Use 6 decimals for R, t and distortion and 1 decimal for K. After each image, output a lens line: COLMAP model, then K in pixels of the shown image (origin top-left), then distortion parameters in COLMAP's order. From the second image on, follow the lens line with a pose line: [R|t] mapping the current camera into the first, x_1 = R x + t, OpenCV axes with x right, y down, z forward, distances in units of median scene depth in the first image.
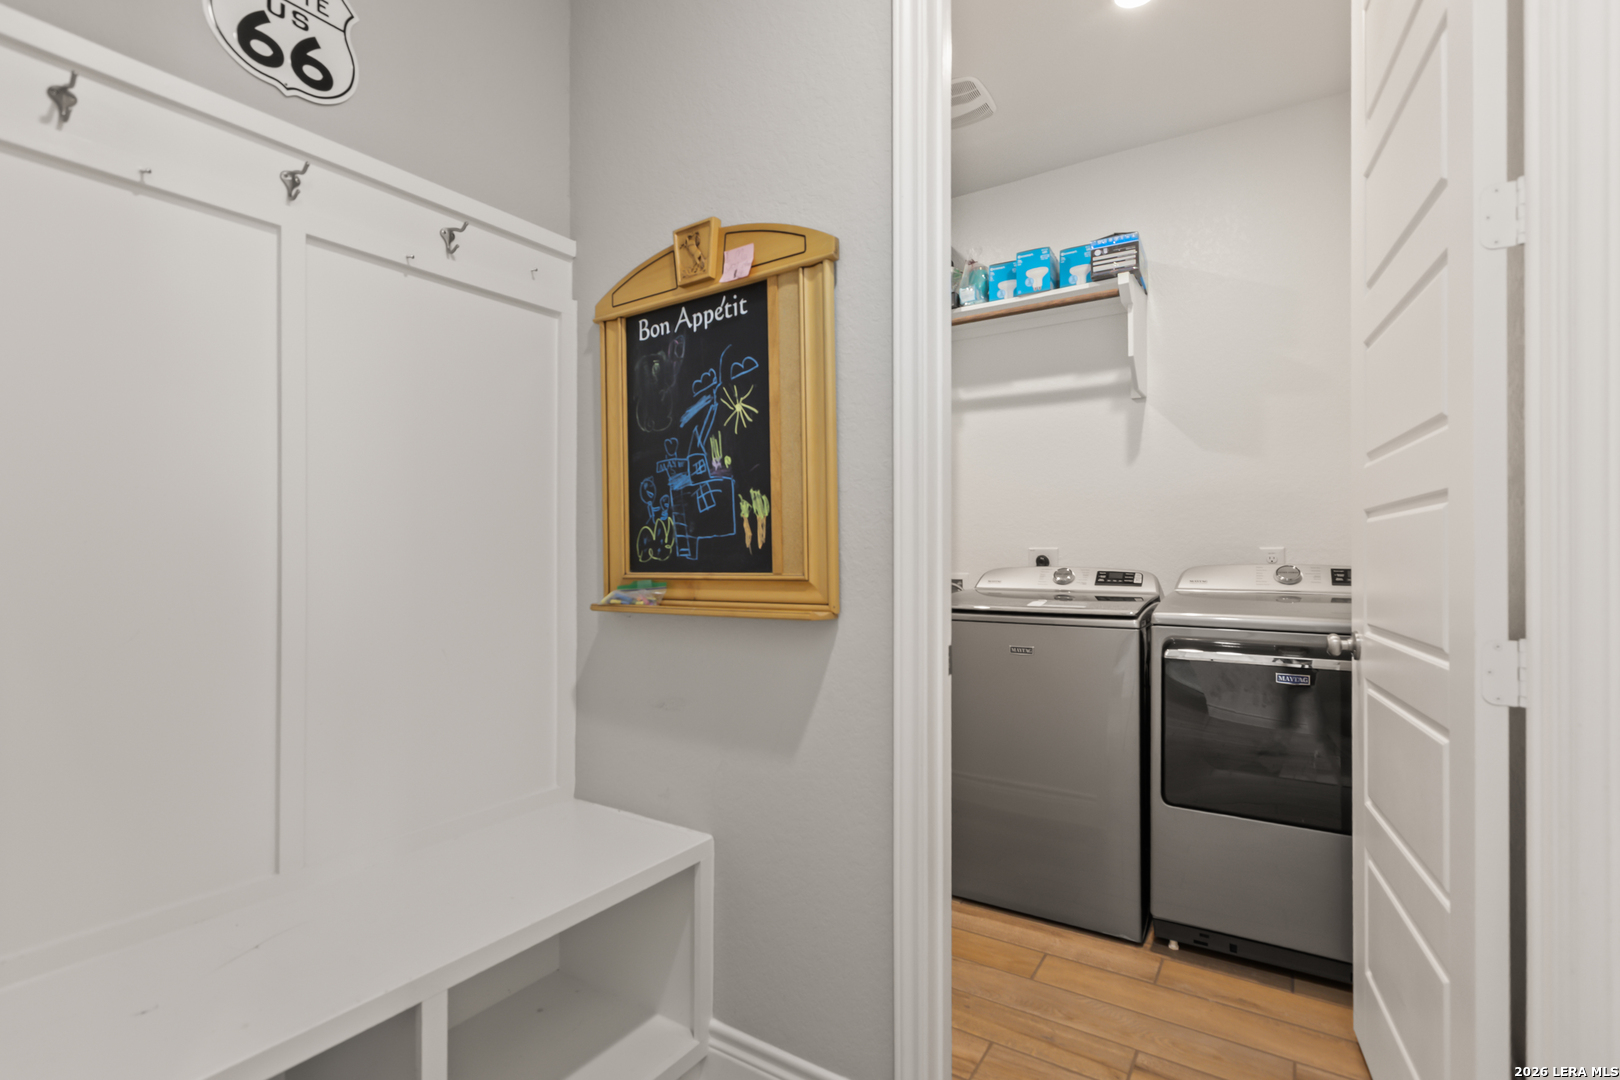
lens RADIAL K [[747.6, 0, 810.7], [0, 747.6, 546.4], [0, 0, 1]] dist [-0.002435, 0.000308]
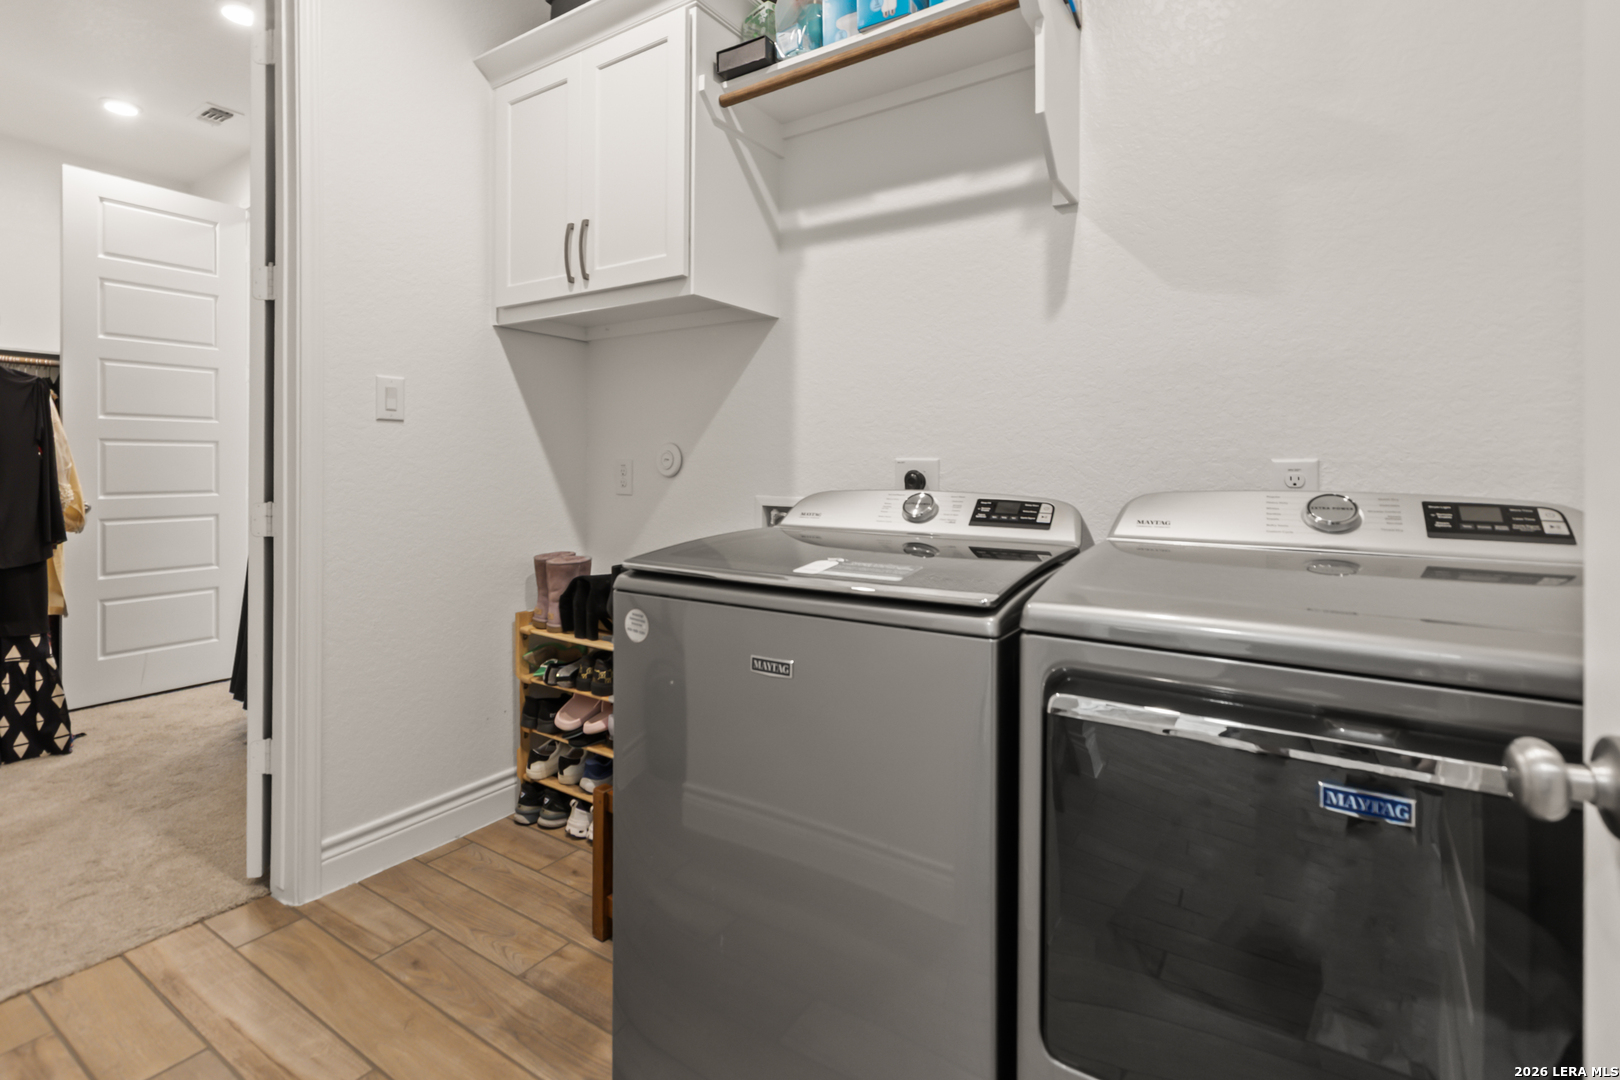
lens RADIAL K [[747.6, 0, 797.4], [0, 747.6, 464.2], [0, 0, 1]] dist [-0.002435, 0.000308]
pose [[0.999830, 0.006355, -0.017289, 0.264313], [-0.006276, 0.999969, 0.004658, 0.005126], [0.017318, -0.004549, 0.999840, 0.448455]]
